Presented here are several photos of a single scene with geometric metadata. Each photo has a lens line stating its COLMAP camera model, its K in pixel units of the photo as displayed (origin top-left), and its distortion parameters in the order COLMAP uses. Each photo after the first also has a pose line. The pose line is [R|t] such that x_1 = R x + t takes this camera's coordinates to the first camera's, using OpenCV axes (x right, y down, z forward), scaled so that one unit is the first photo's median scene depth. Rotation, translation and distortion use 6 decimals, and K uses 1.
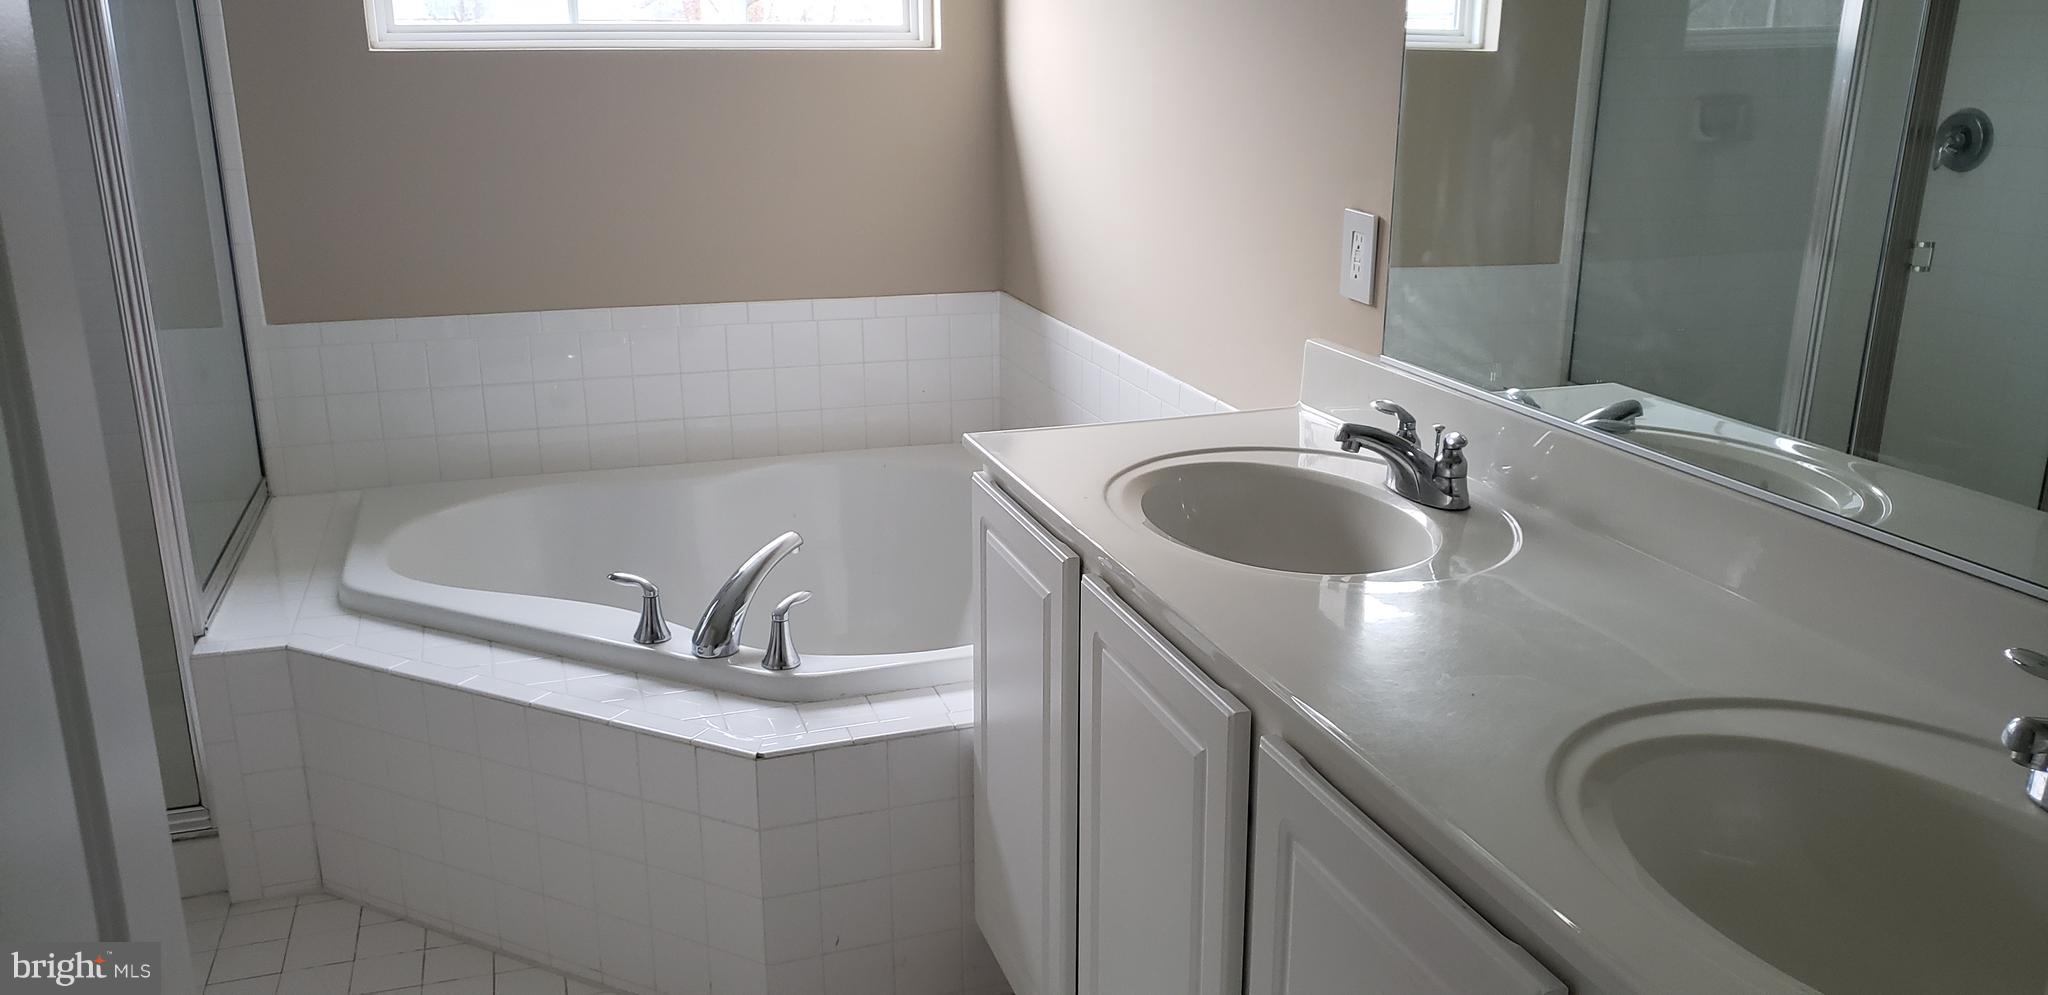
lens RADIAL K [[1596.7, 0, 1020.3], [0, 1596.7, 515.1], [0, 0, 1]] dist [-0.007292, -0.005982]
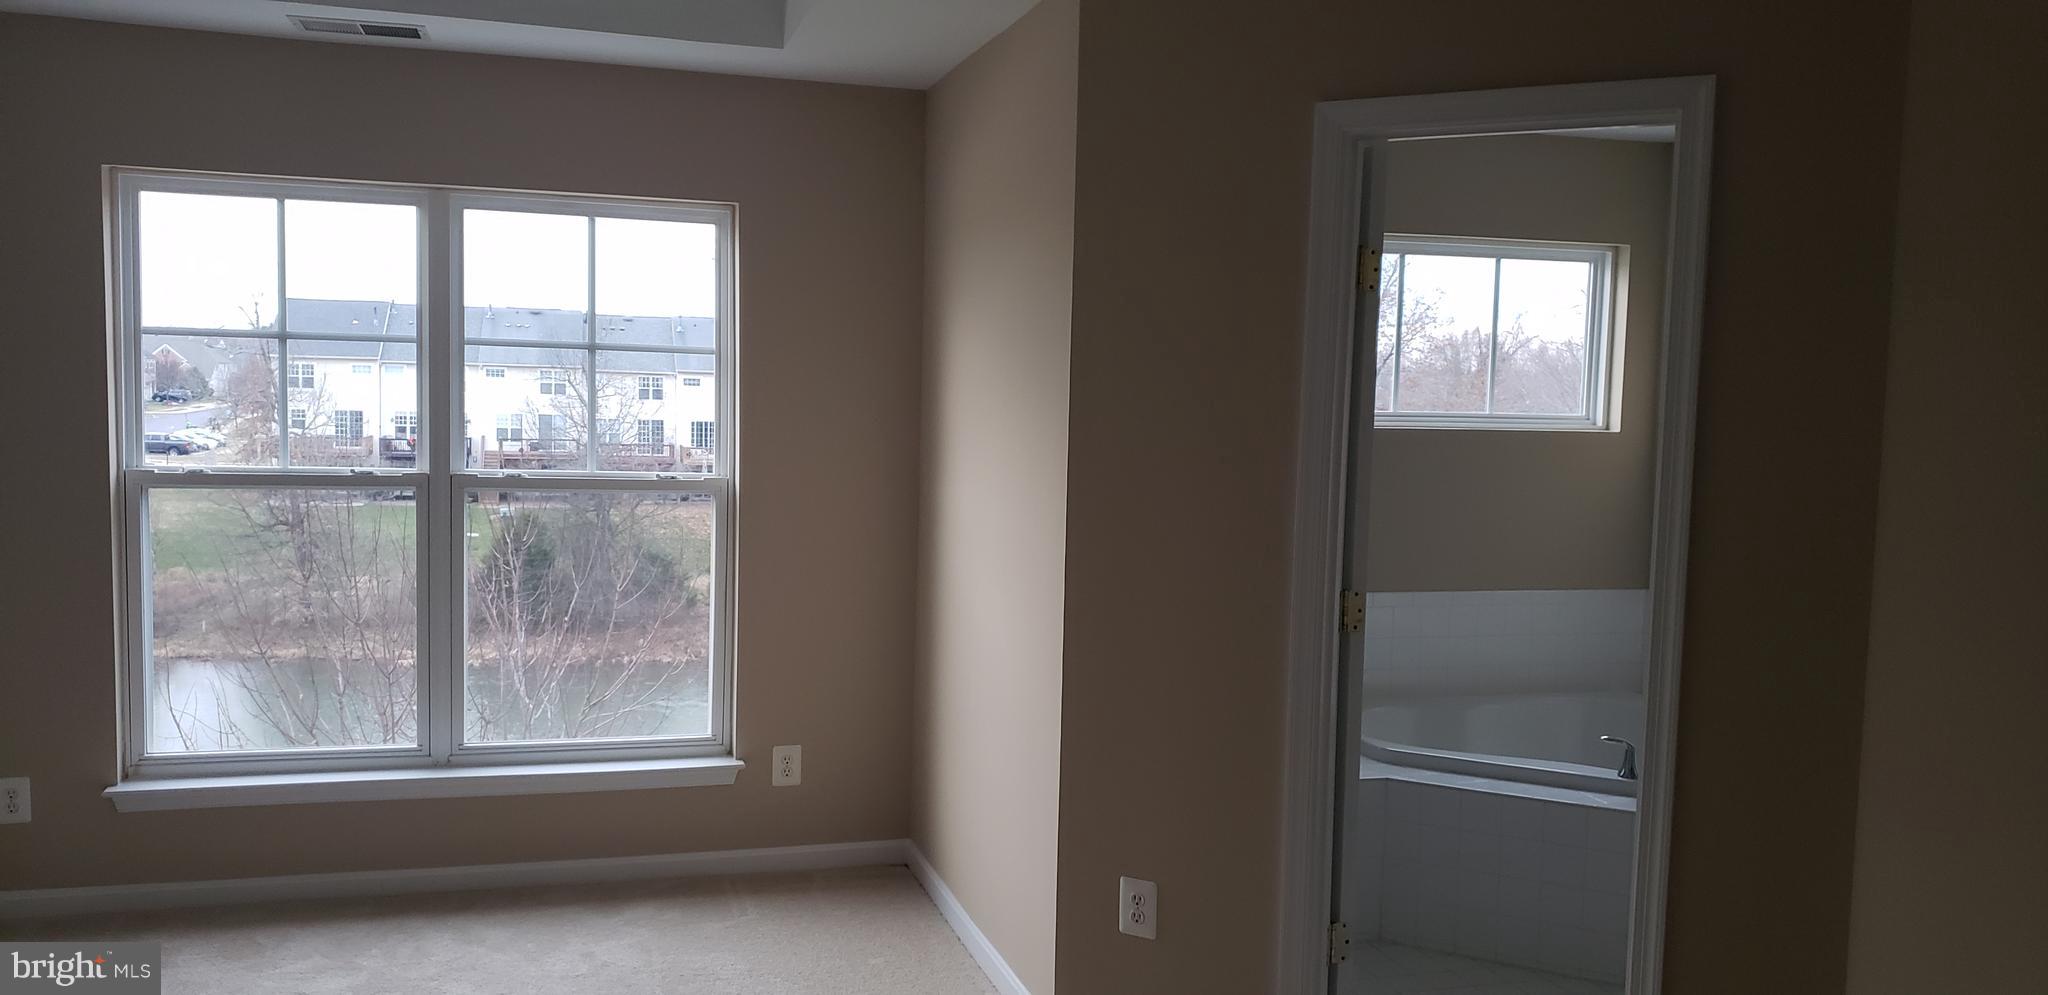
lens RADIAL K [[1545.5, 0, 1036.8], [0, 1545.5, 523.5], [0, 0, 1]] dist [0.006503, -0.001424]
pose [[0.998969, 0.028025, -0.035710, -0.728547], [-0.034868, 0.977438, -0.208326, 0.162179], [0.029066, 0.209356, 0.977407, -0.594058]]
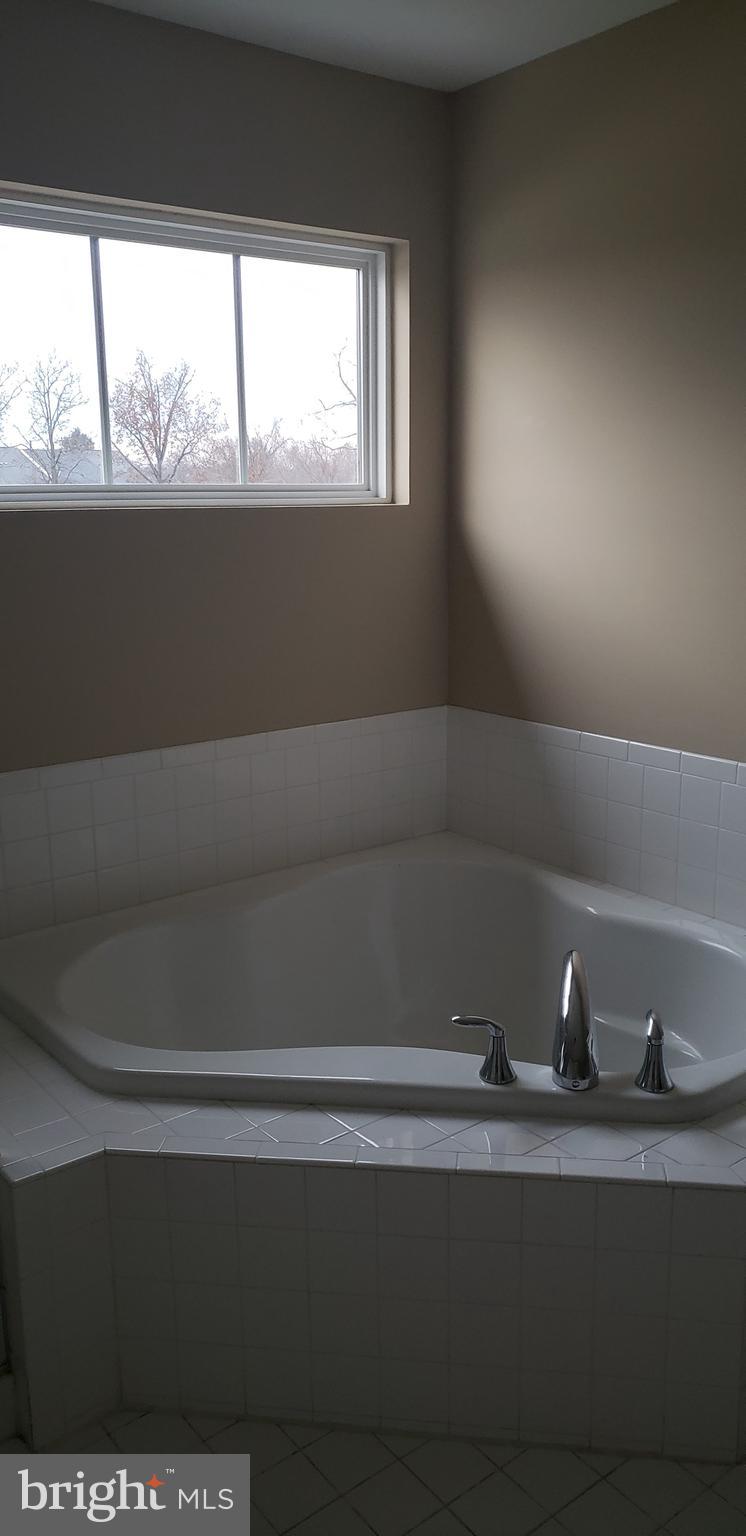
lens RADIAL K [[1159.2, 0, 373.0], [0, 1159.2, 768.0], [0, 0, 1]] dist [0.006503, -0.001424]
pose [[0.942555, -0.086689, 0.322607, -0.481725], [0.106303, 0.993375, -0.043650, -0.085886], [-0.316686, 0.075436, 0.945526, 0.286065]]
